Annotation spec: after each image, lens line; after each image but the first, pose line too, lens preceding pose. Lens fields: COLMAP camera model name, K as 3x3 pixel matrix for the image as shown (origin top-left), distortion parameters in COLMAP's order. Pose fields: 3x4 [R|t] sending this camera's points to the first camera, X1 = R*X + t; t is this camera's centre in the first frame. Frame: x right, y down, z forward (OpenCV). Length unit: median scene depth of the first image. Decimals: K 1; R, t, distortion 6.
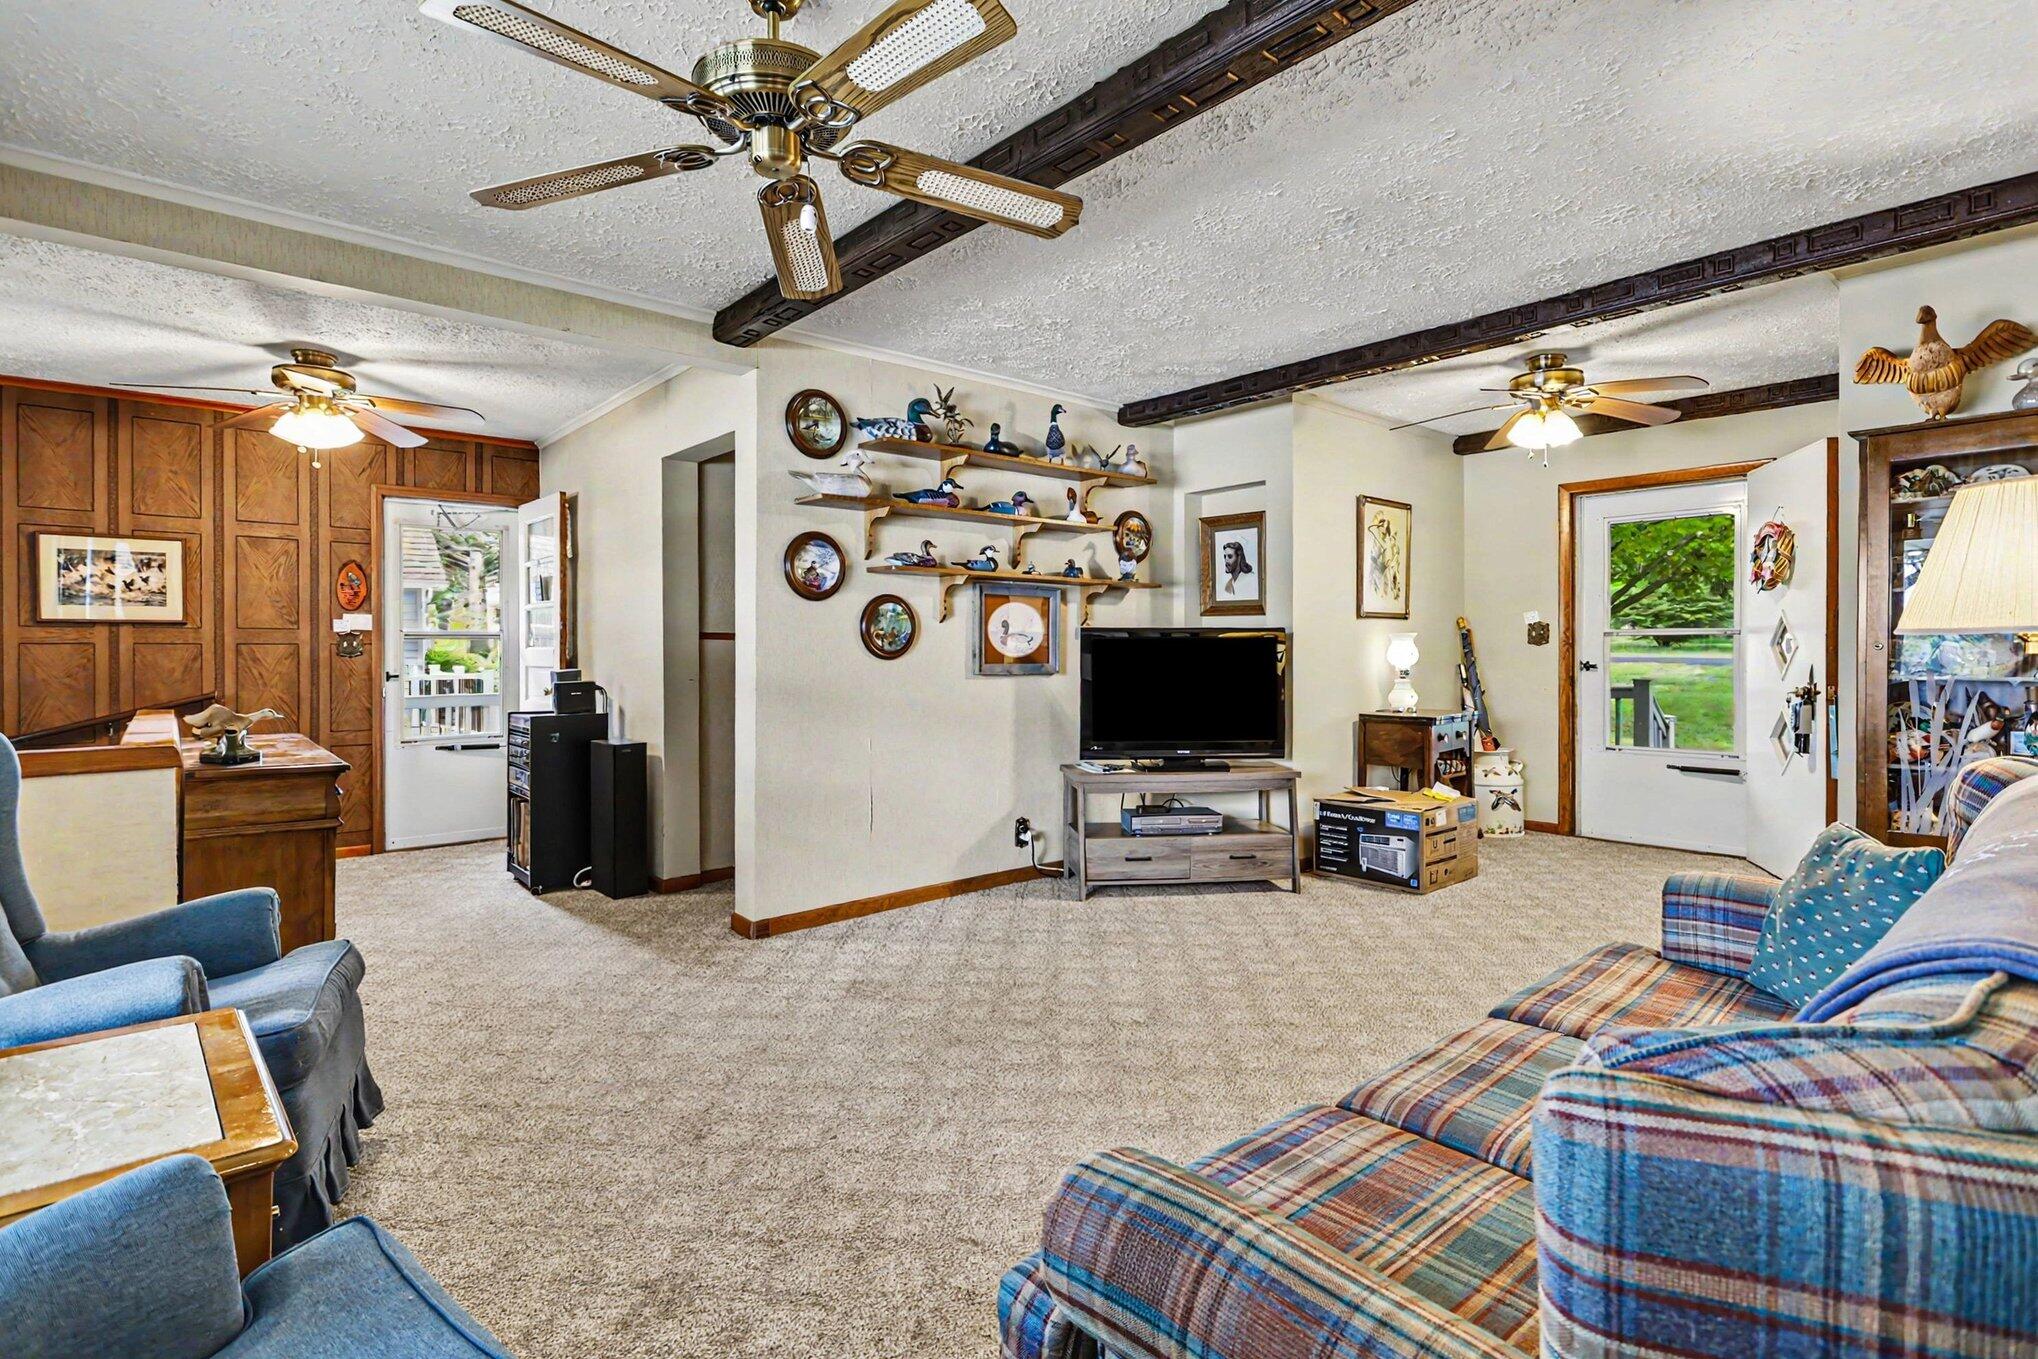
lens RADIAL K [[983.1, 0, 1018.7], [0, 983.1, 664.0], [0, 0, 1]] dist [-0.006255, 0.000715]
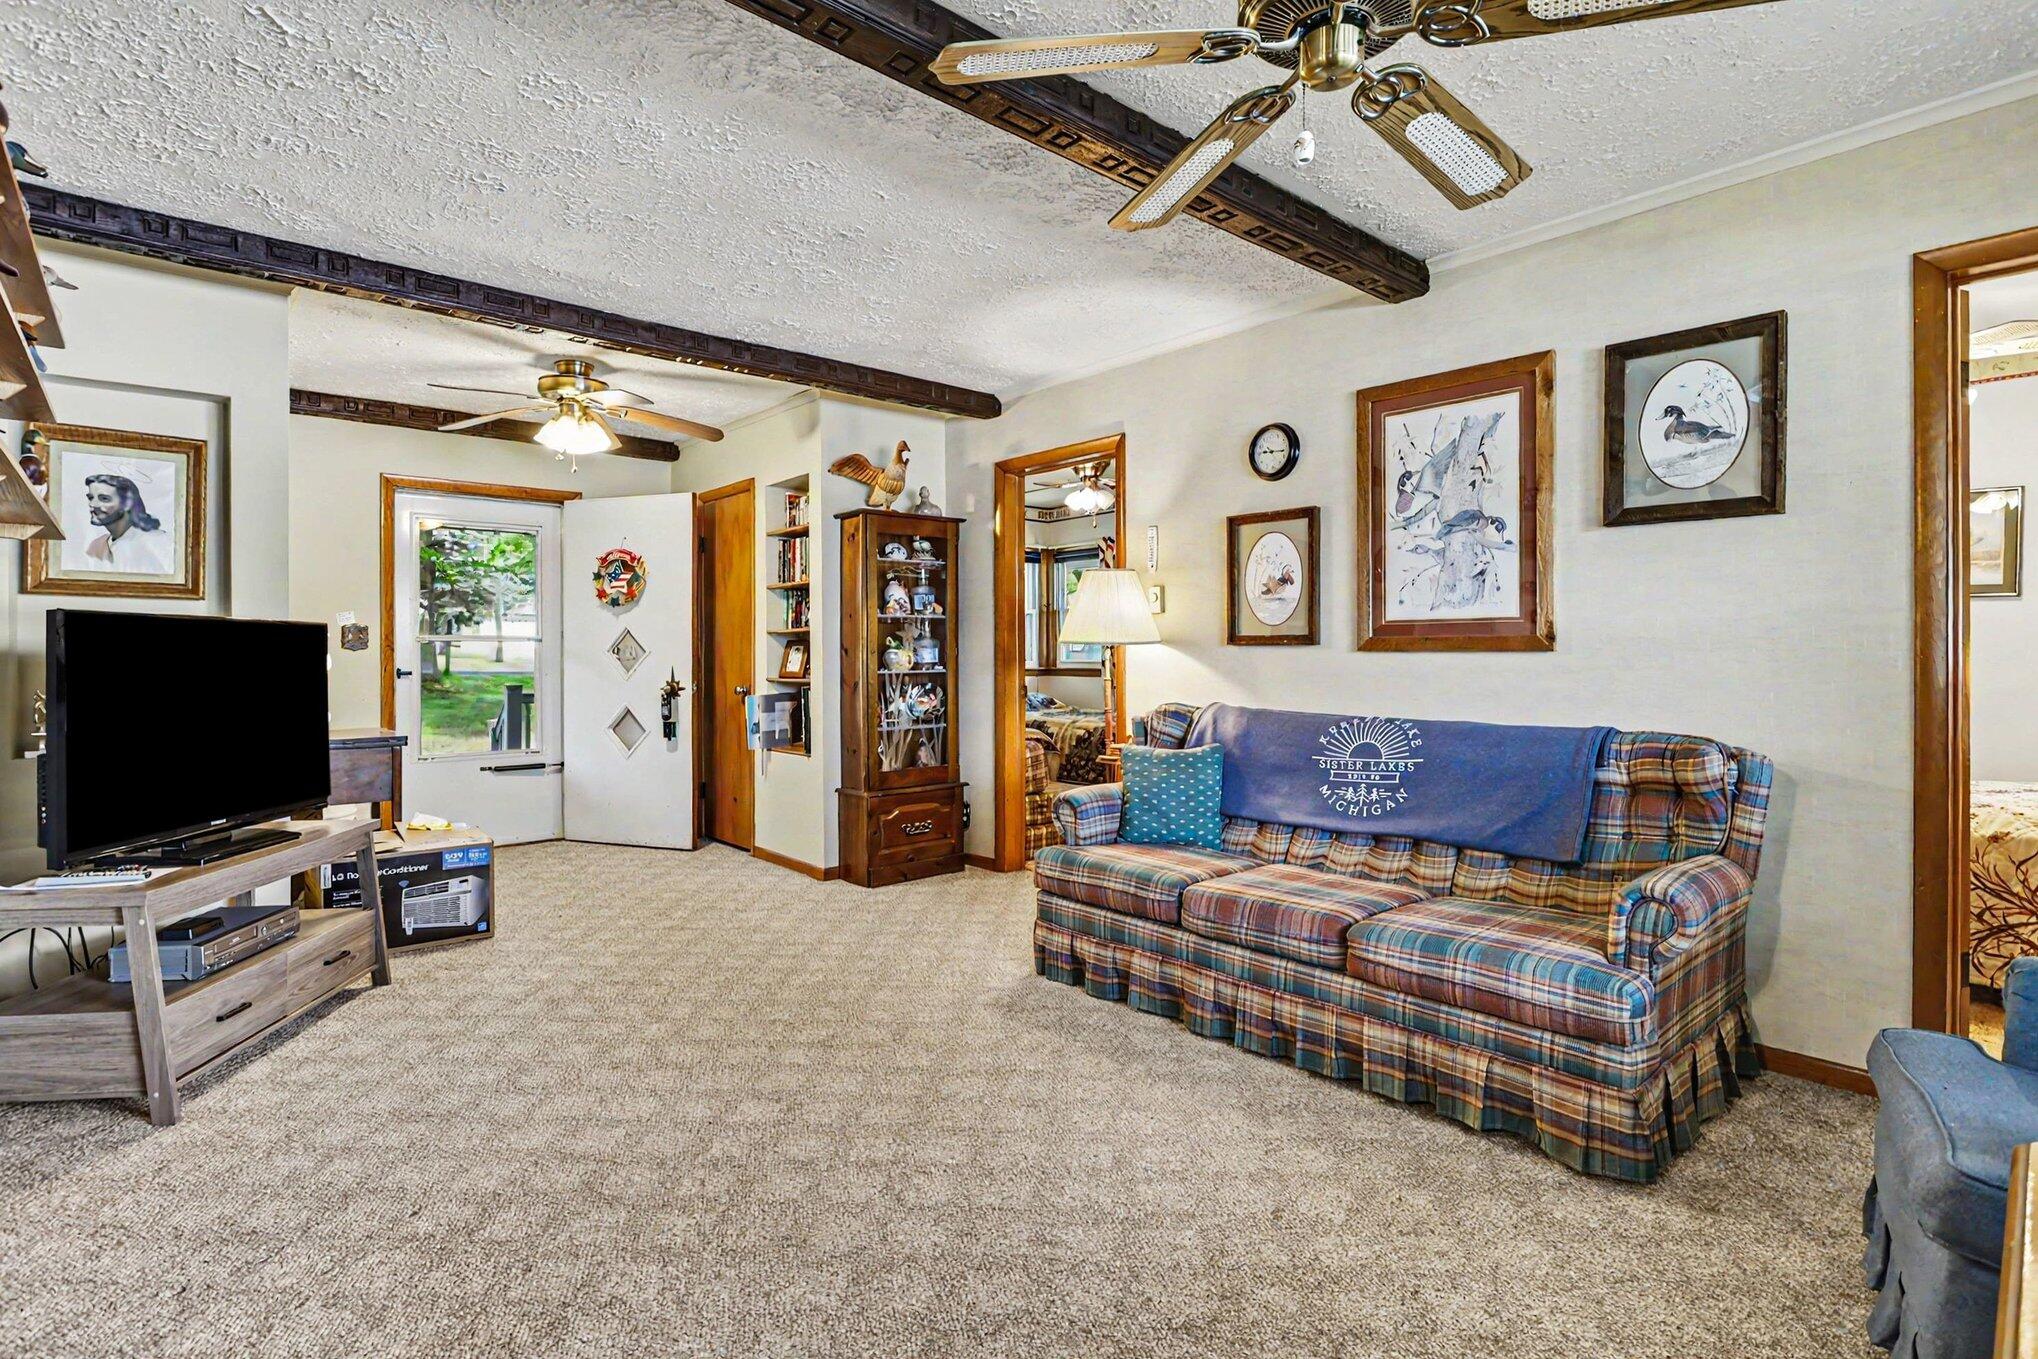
lens RADIAL K [[983.1, 0, 1020.9], [0, 983.1, 664.4], [0, 0, 1]] dist [-0.006255, 0.000715]
pose [[-0.011231, -0.005802, 0.999920, -0.457465], [0.017848, 0.999823, 0.006002, -0.002060], [-0.999778, 0.017914, -0.011126, 0.537406]]
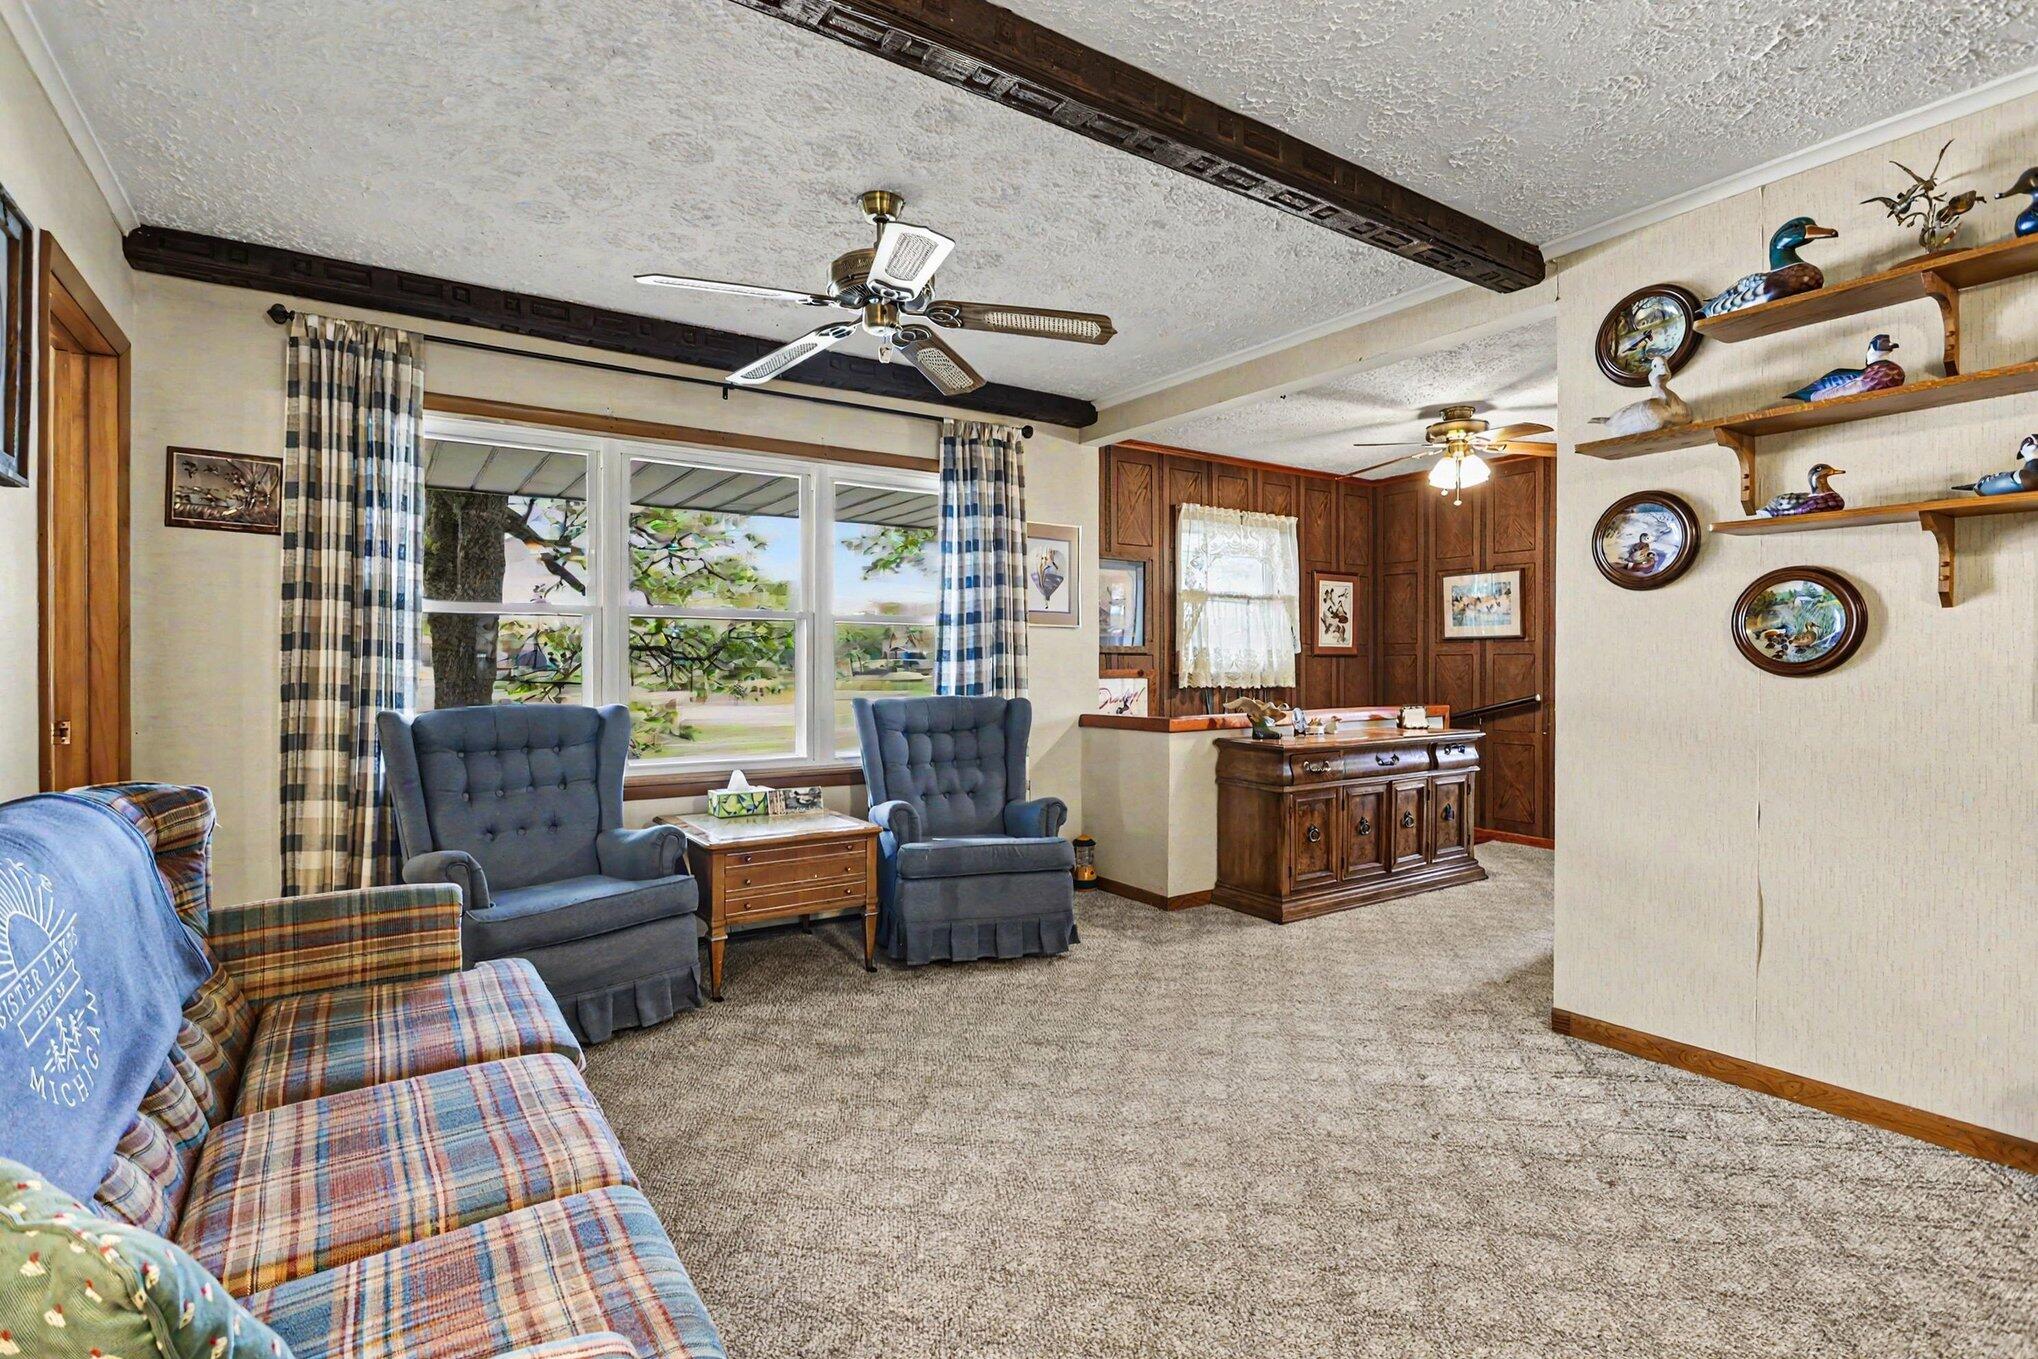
lens RADIAL K [[983.1, 0, 1018.5], [0, 983.1, 668.9], [0, 0, 1]] dist [-0.006255, 0.000715]
pose [[-0.113622, 0.010134, -0.993472, 0.482807], [-0.012095, 0.999860, 0.011582, -0.010102], [0.993450, 0.013332, -0.113483, 0.574962]]
